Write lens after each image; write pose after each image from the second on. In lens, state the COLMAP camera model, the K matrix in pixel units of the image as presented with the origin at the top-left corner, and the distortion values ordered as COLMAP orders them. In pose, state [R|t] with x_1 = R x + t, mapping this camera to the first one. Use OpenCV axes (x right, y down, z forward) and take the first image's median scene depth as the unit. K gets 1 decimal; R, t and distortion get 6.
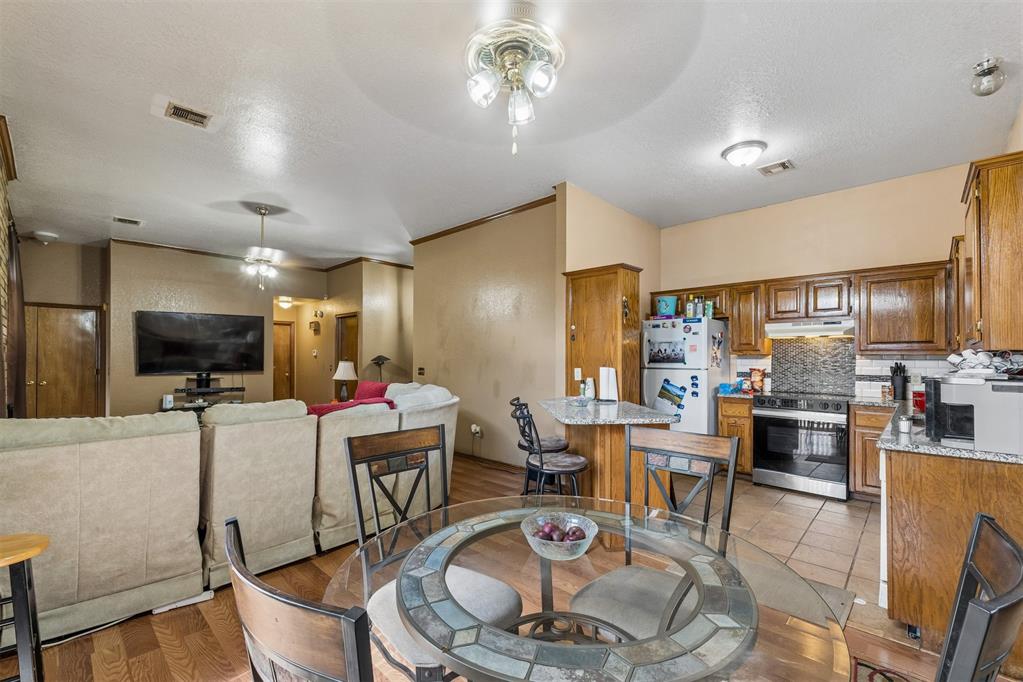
lens RADIAL K [[429.4, 0, 512.8], [0, 429.4, 350.5], [0, 0, 1]] dist [-0.002786, 0.000533]
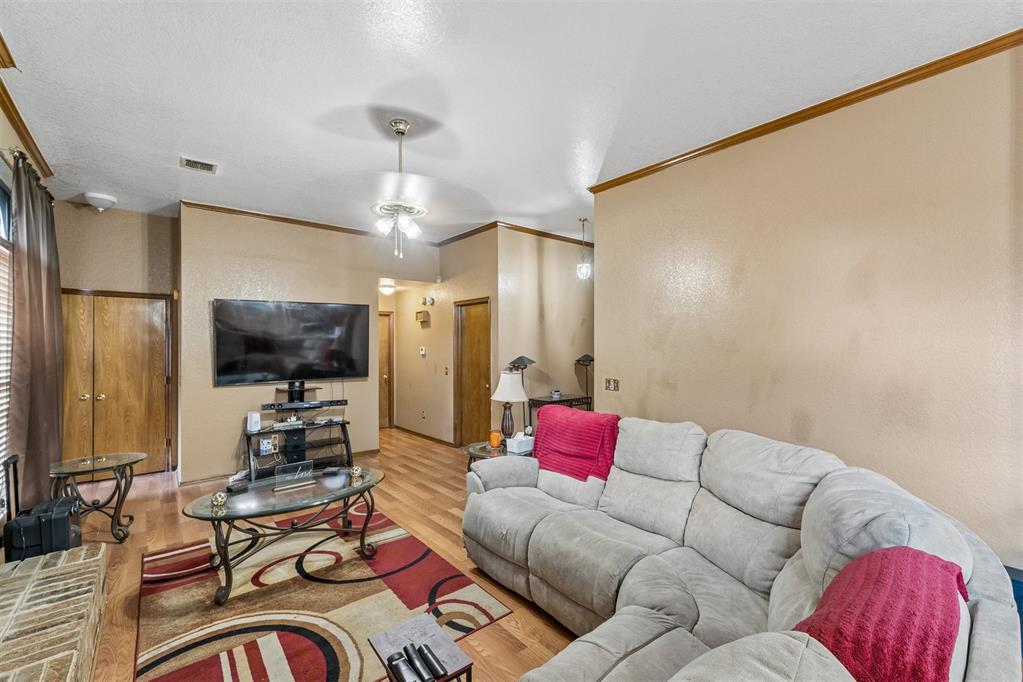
lens RADIAL K [[429.4, 0, 511.1], [0, 429.4, 341.4], [0, 0, 1]] dist [-0.002786, 0.000533]
pose [[0.992544, -0.004206, -0.121812, -0.268151], [0.004901, 0.999973, 0.005404, -0.020534], [0.121786, -0.005960, 0.992538, 0.314833]]
